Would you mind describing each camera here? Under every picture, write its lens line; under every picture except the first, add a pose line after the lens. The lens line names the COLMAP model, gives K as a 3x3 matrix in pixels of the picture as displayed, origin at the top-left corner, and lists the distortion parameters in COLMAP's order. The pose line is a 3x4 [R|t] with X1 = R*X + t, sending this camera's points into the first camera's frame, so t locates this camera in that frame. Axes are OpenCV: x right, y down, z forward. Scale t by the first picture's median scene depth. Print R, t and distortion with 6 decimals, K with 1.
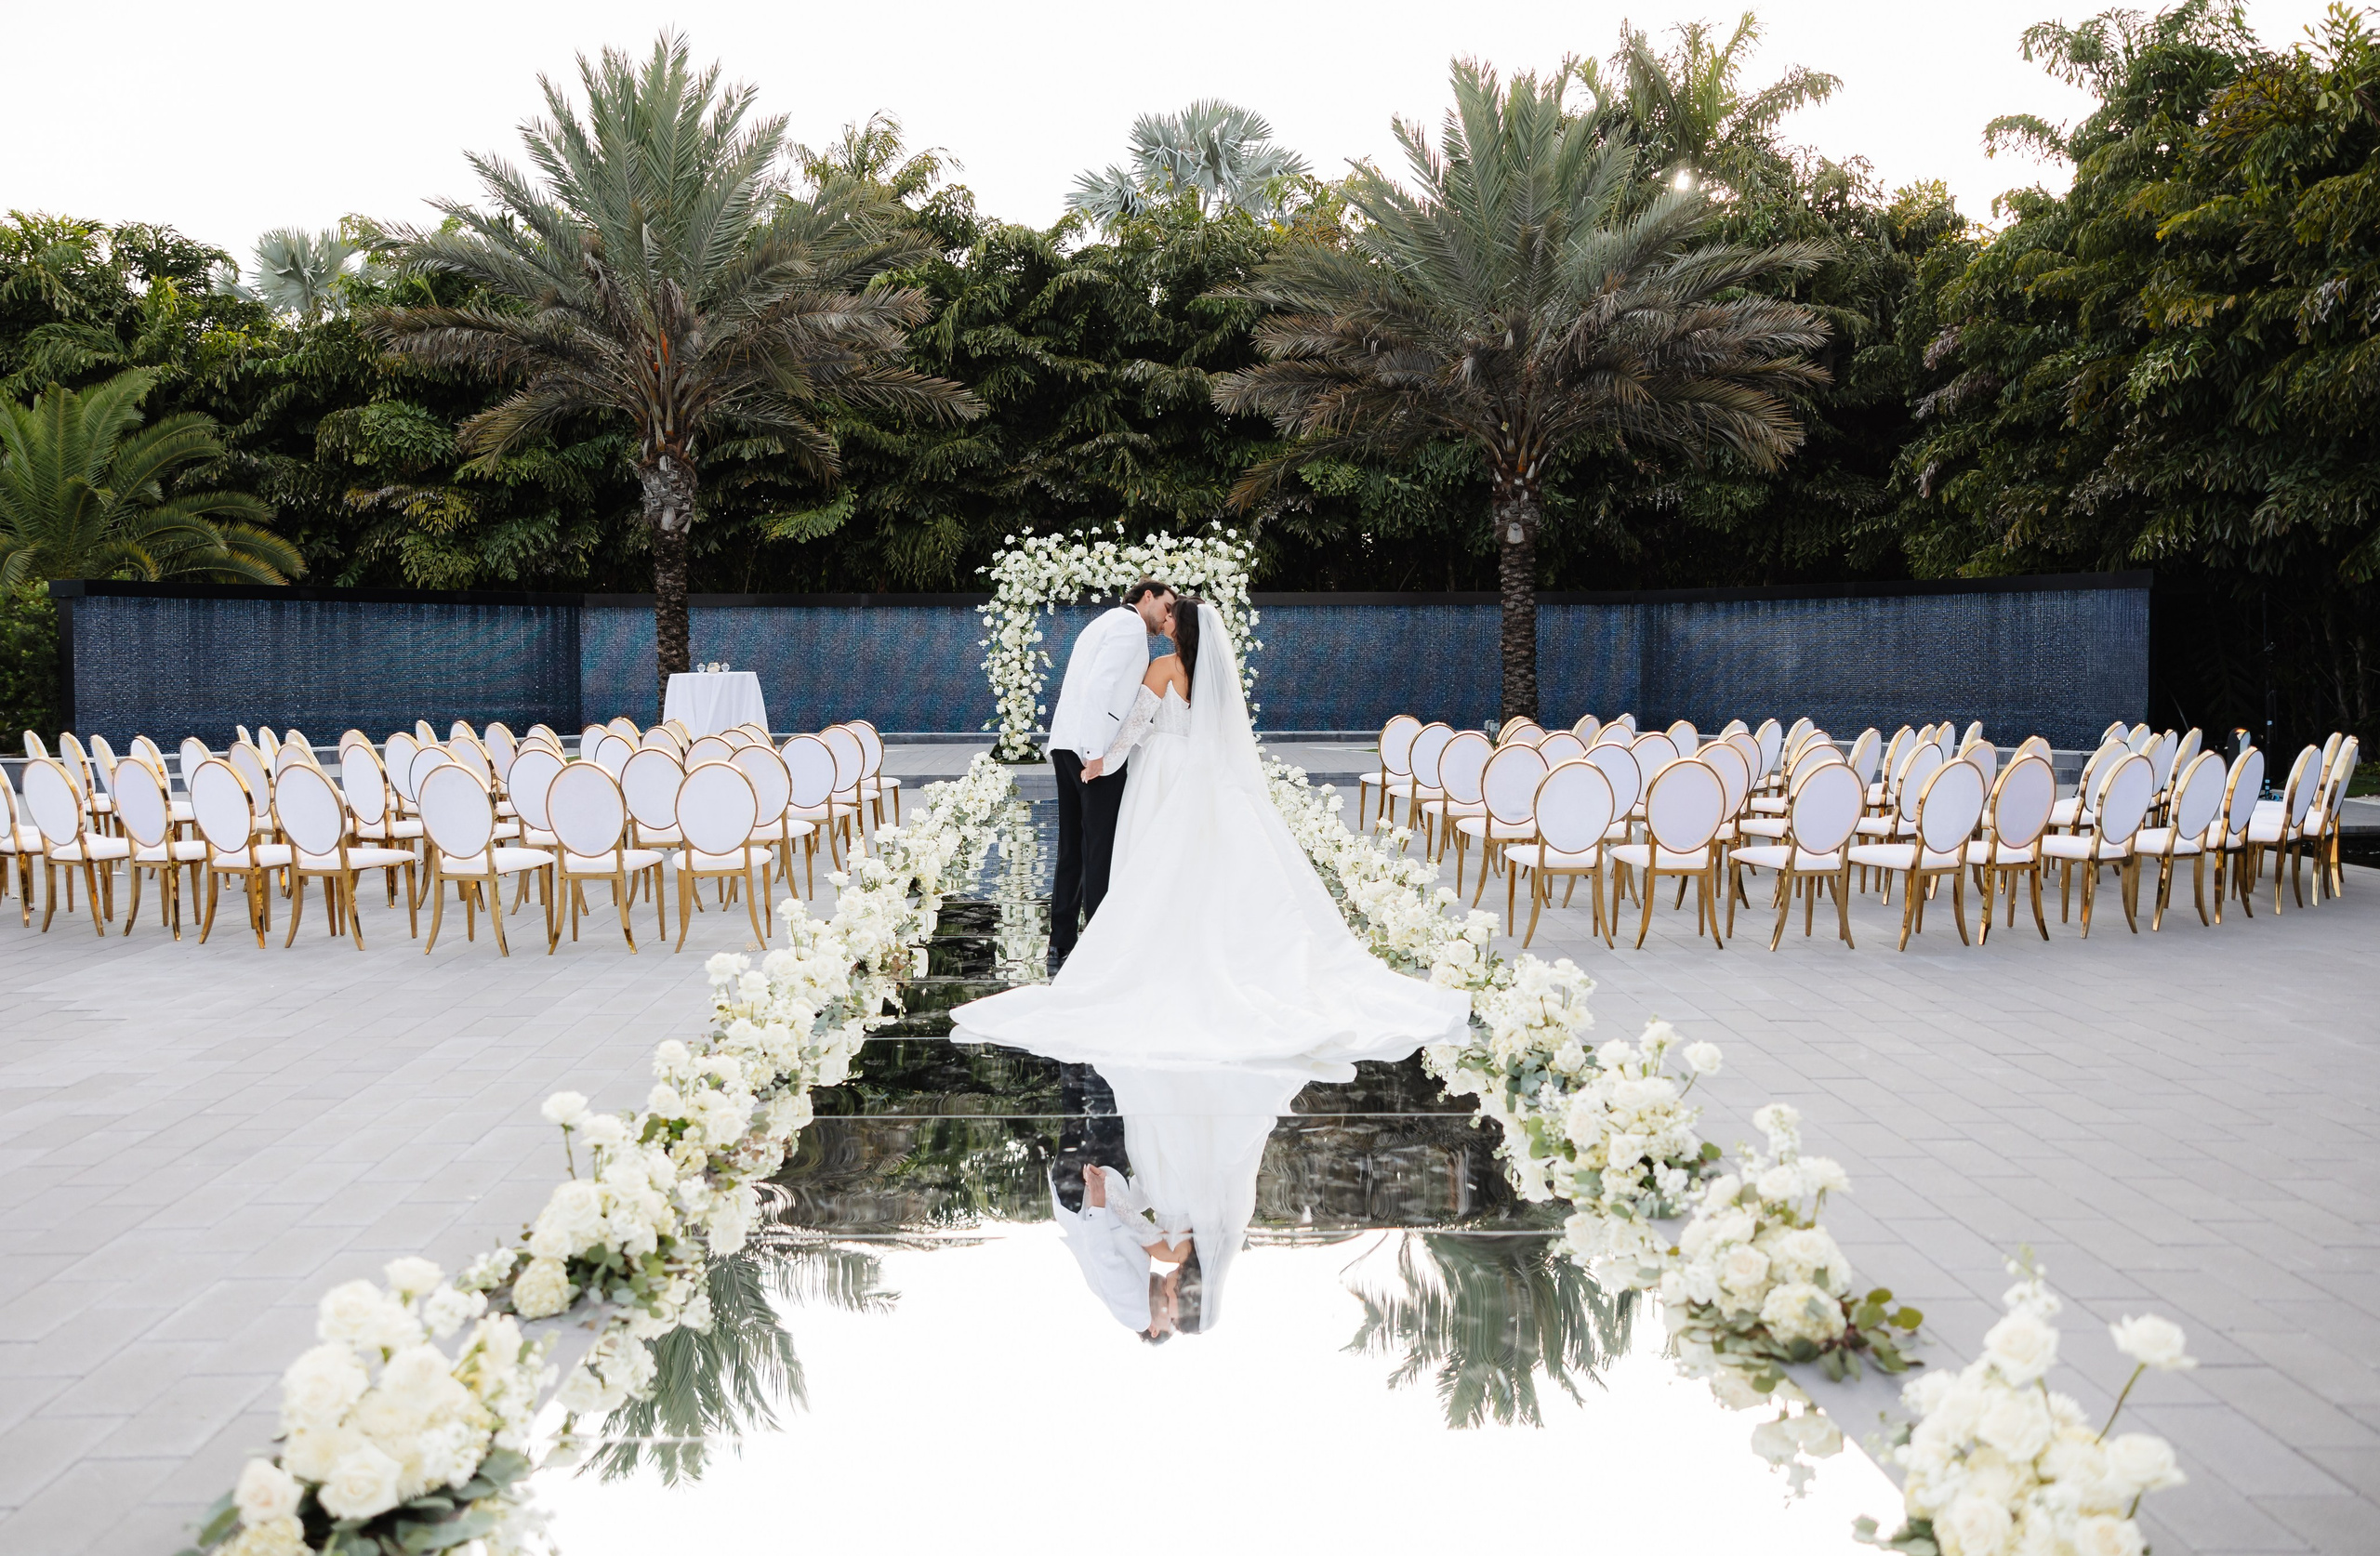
lens RADIAL K [[2083.6, 0, 1136.1], [0, 2083.6, 724.6], [0, 0, 1]] dist [0.002388, -0.000031]
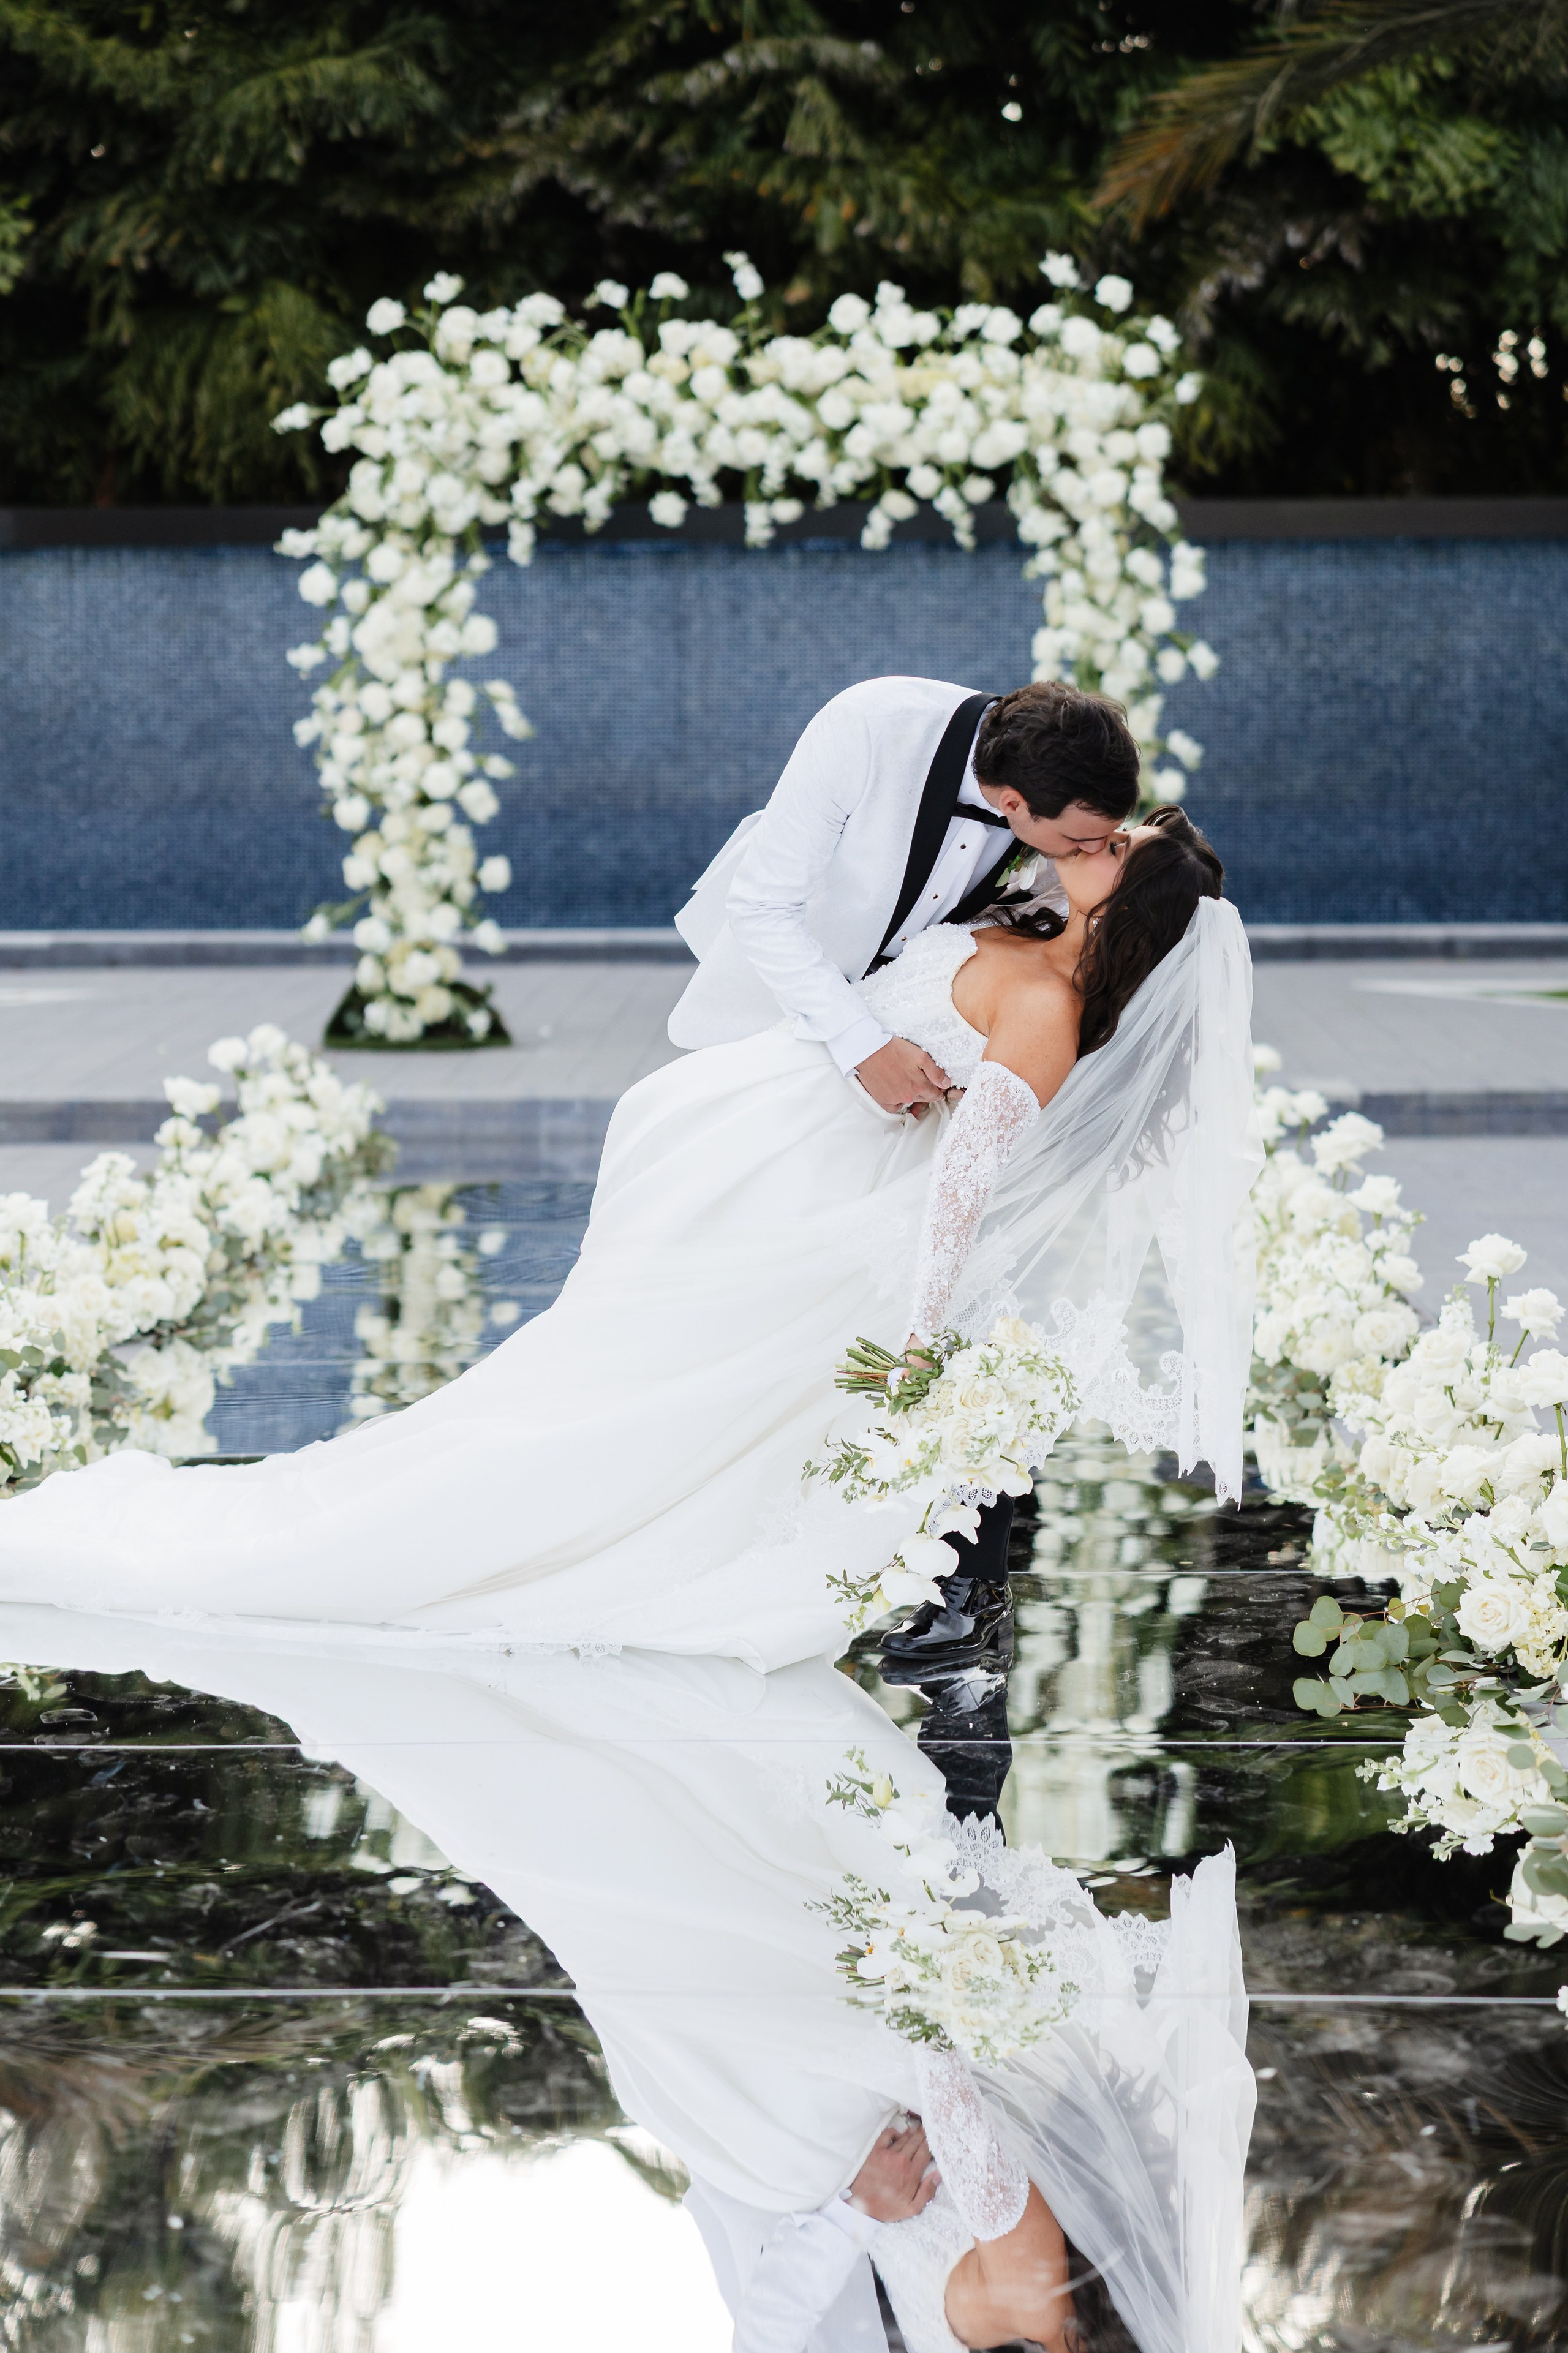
lens RADIAL K [[4795.4, 0, 785.7], [0, 4795.4, 1143.9], [0, 0, 1]] dist [-0.034049, -0.027026]
pose [[0.999648, -0.000409, -0.026527, 0.016586], [0.002051, 0.998079, 0.061921, -0.011166], [0.026451, -0.061953, 0.997729, 0.293378]]
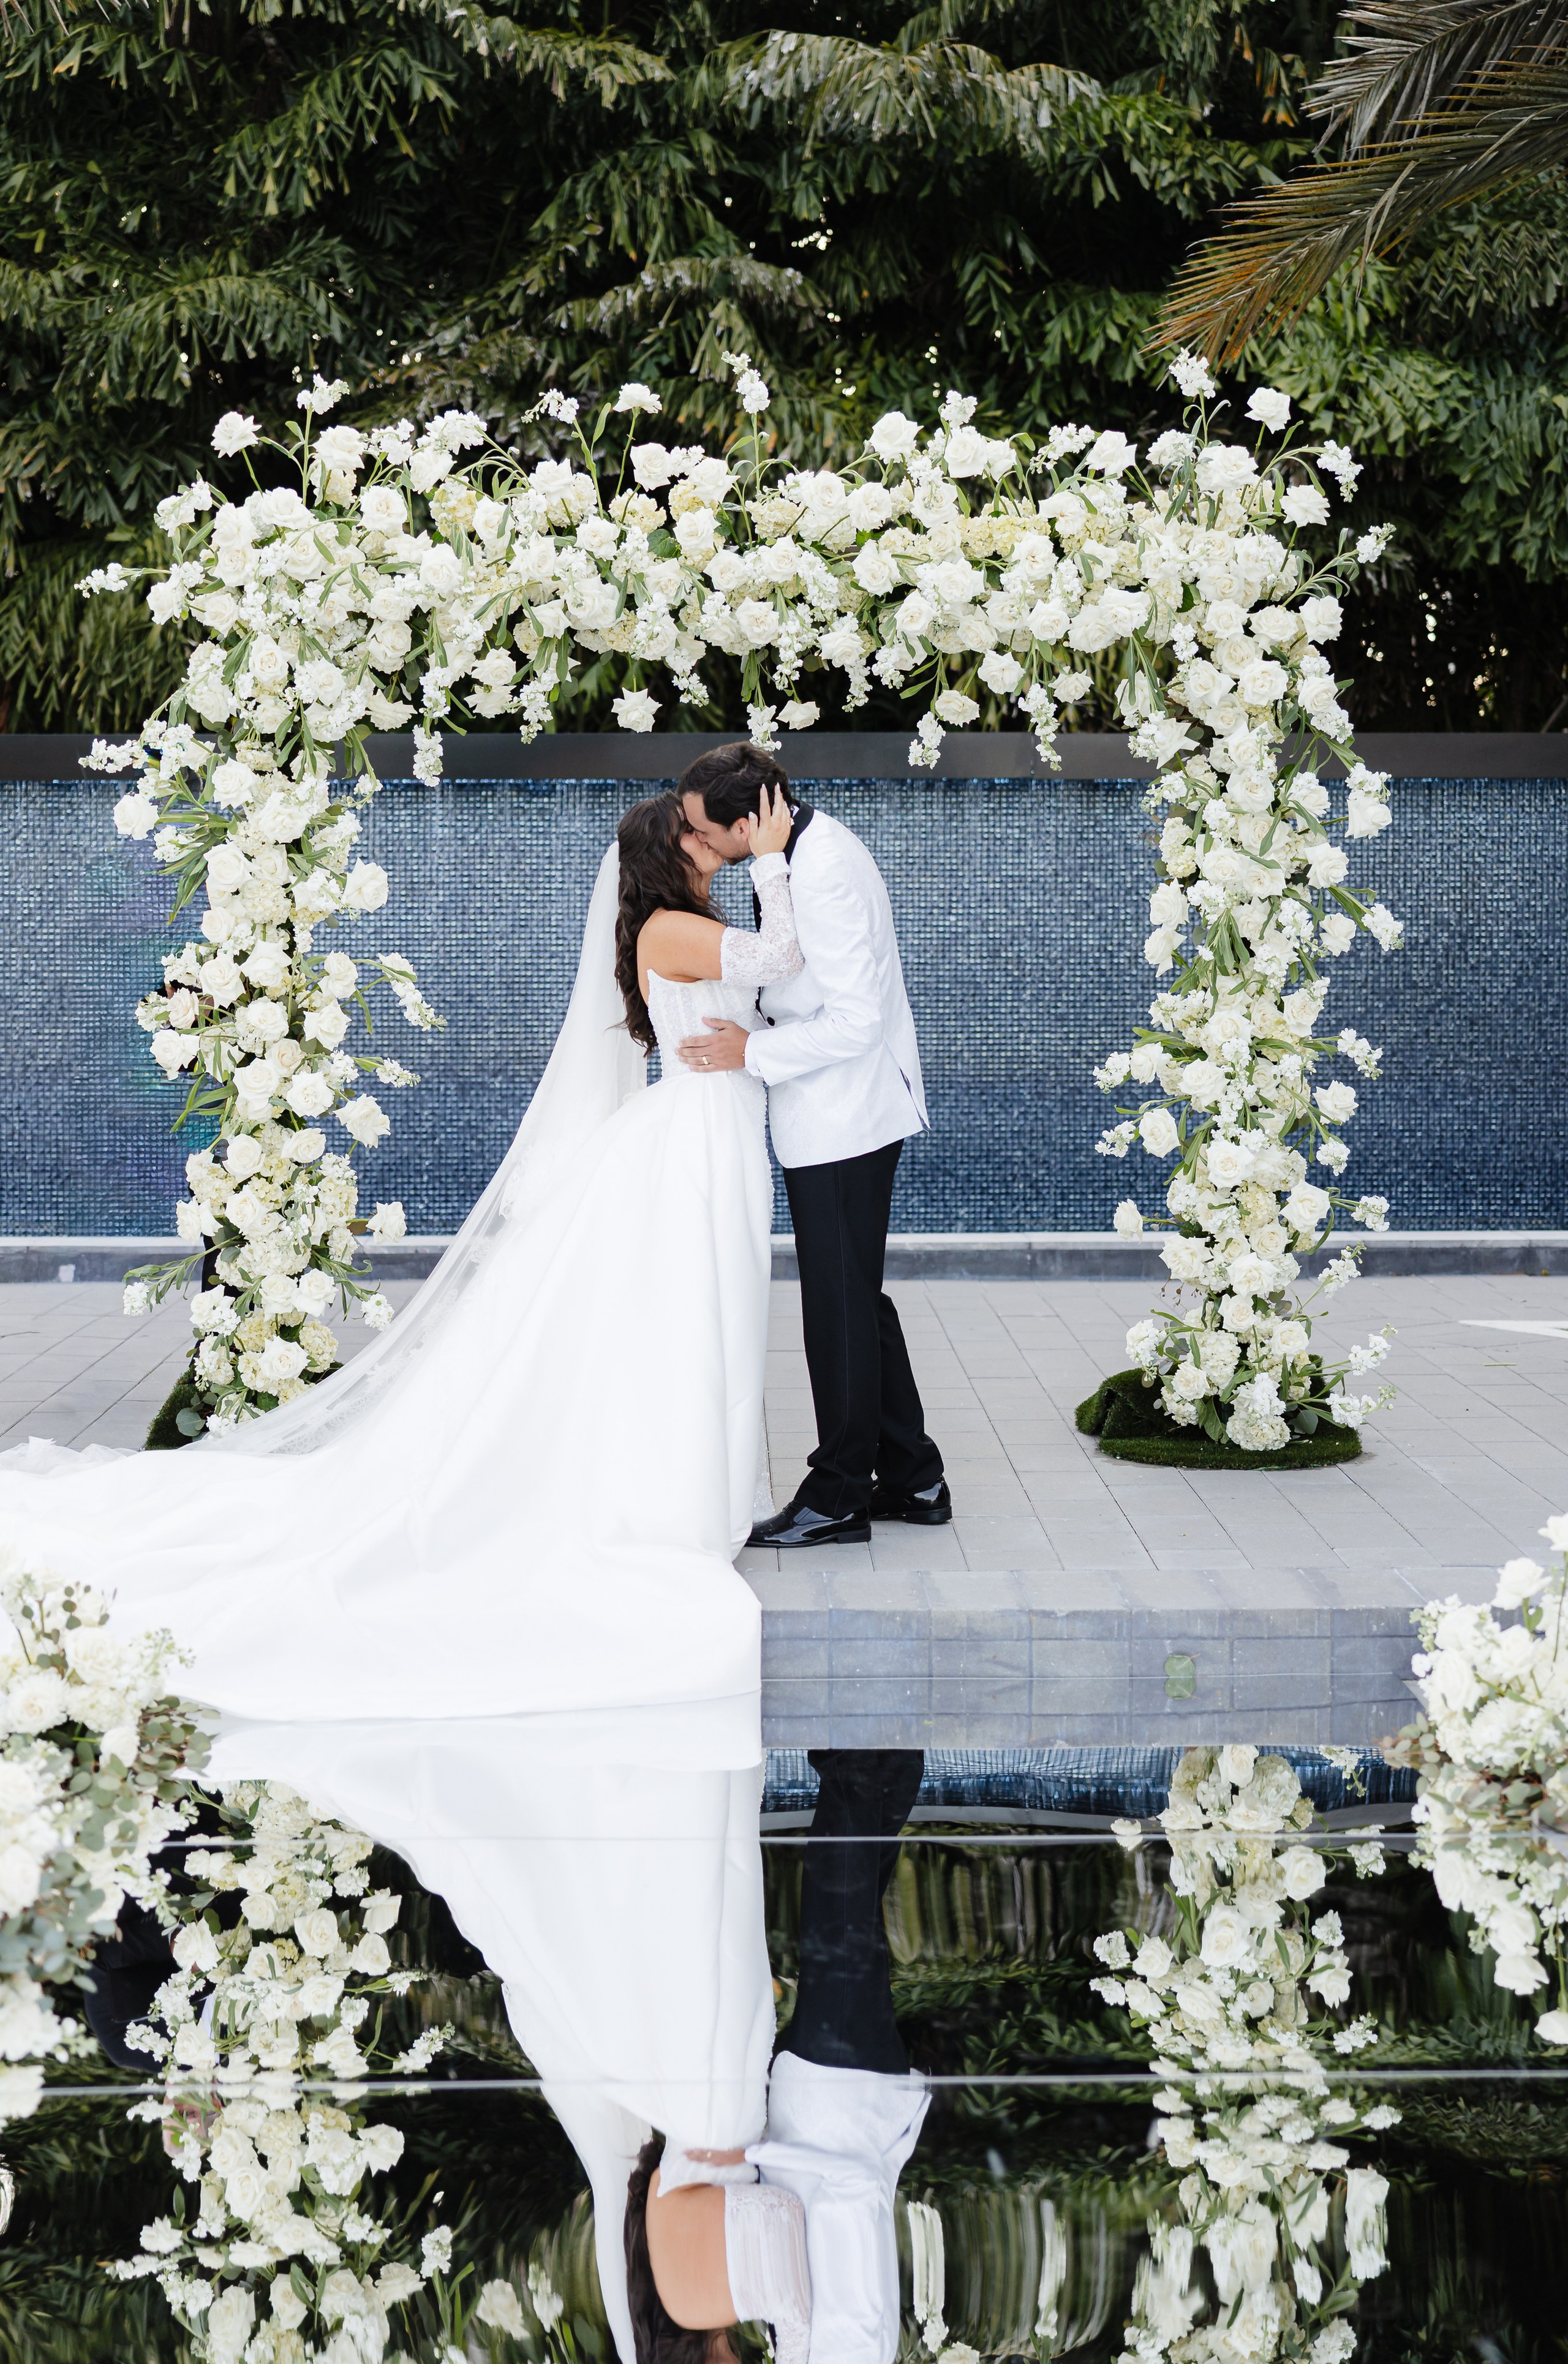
lens RADIAL K [[3445.0, 0, 779.8], [0, 3445.0, 1062.4], [0, 0, 1]] dist [-0.004417, -0.008000]
pose [[0.999782, 0.000289, 0.020879, -0.011929], [-0.000469, 0.999963, 0.008601, -0.027223], [-0.020876, -0.008609, 0.999745, 0.642668]]
